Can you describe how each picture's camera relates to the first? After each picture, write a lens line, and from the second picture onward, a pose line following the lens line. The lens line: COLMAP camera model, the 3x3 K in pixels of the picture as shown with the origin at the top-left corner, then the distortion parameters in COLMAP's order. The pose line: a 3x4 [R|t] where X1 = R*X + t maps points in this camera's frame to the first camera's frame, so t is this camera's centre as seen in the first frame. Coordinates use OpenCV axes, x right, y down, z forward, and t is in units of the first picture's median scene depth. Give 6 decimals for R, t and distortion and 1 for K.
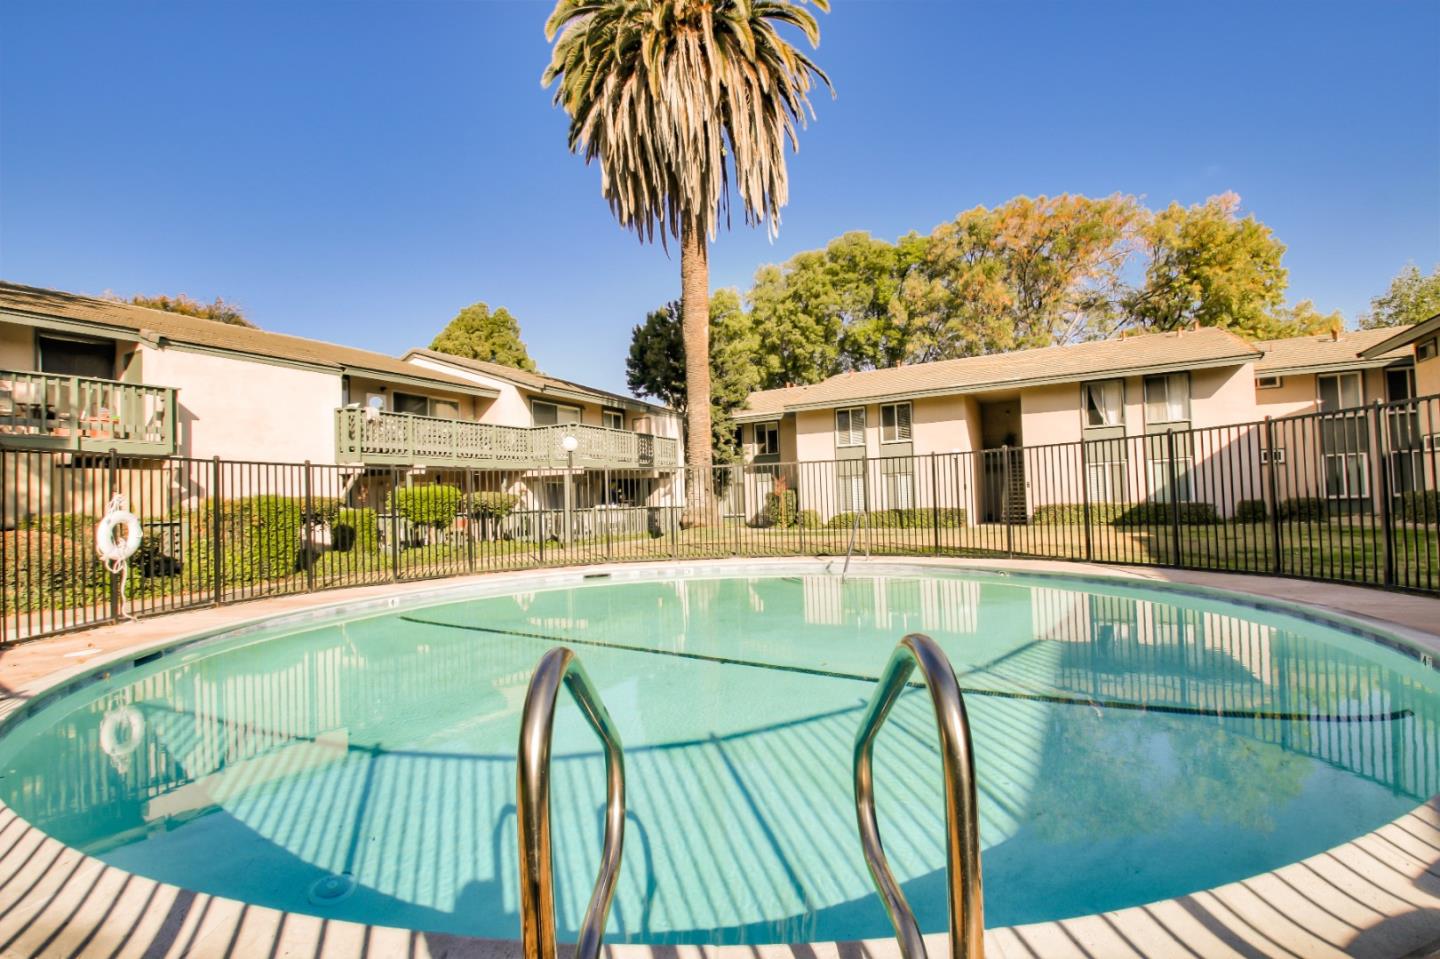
lens RADIAL K [[645.8, 0, 720.0], [0, 645.8, 479.5], [0, 0, 1]] dist [-0.000503, -0.018586]
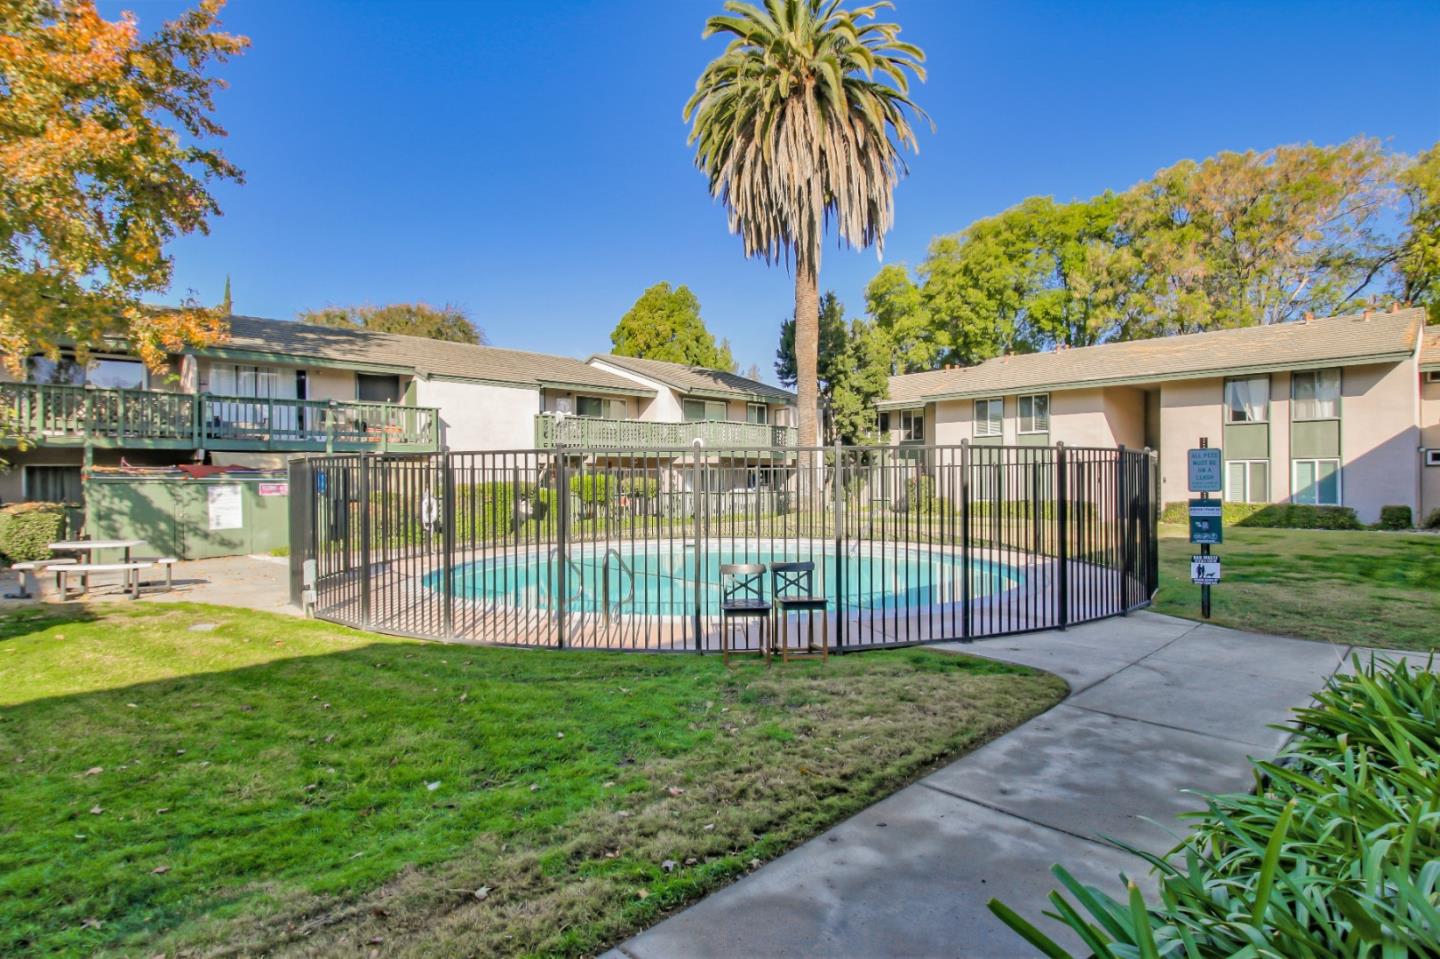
lens RADIAL K [[658.0, 0, 719.5], [0, 658.0, 485.2], [0, 0, 1]] dist [0.002775, -0.019968]
pose [[0.963758, 0.029324, -0.265161, 0.089743], [-0.016672, 0.998618, 0.049840, -0.022331], [0.266257, -0.043613, 0.962915, -0.143317]]
